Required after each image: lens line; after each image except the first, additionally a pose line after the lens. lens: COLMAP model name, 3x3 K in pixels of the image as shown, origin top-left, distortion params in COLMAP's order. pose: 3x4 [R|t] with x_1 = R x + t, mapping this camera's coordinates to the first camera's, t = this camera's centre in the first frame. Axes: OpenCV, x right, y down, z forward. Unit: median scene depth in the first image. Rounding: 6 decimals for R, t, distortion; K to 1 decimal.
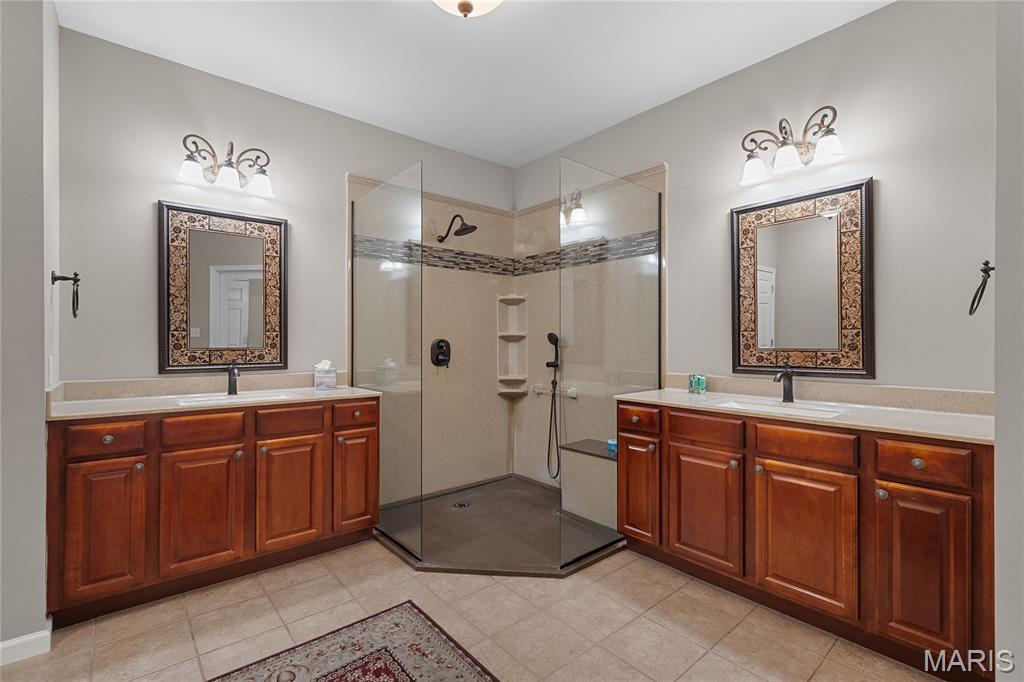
lens RADIAL K [[450.1, 0, 467.8], [0, 450.1, 342.2], [0, 0, 1]] dist [0.005251, -0.000158]
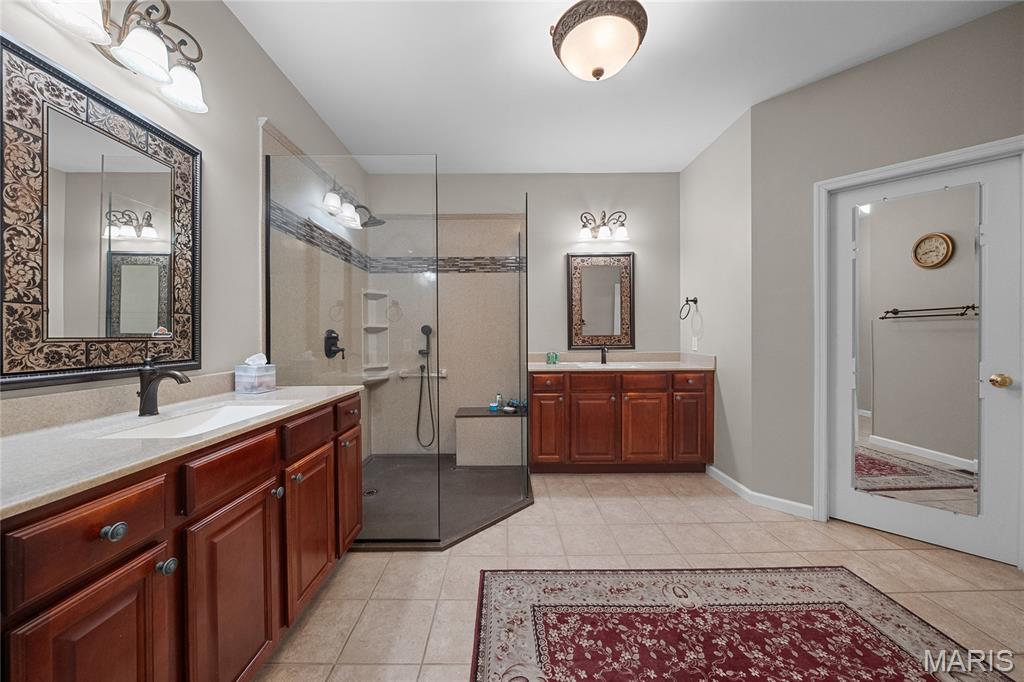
lens RADIAL K [[358.0, 0, 505.1], [0, 358.0, 336.9], [0, 0, 1]] dist [-0.002450, -0.000421]
pose [[0.628551, -0.005050, 0.777752, -0.611601], [0.007636, 0.999971, 0.000322, 0.016509], [-0.777731, 0.005736, 0.628571, 0.344504]]
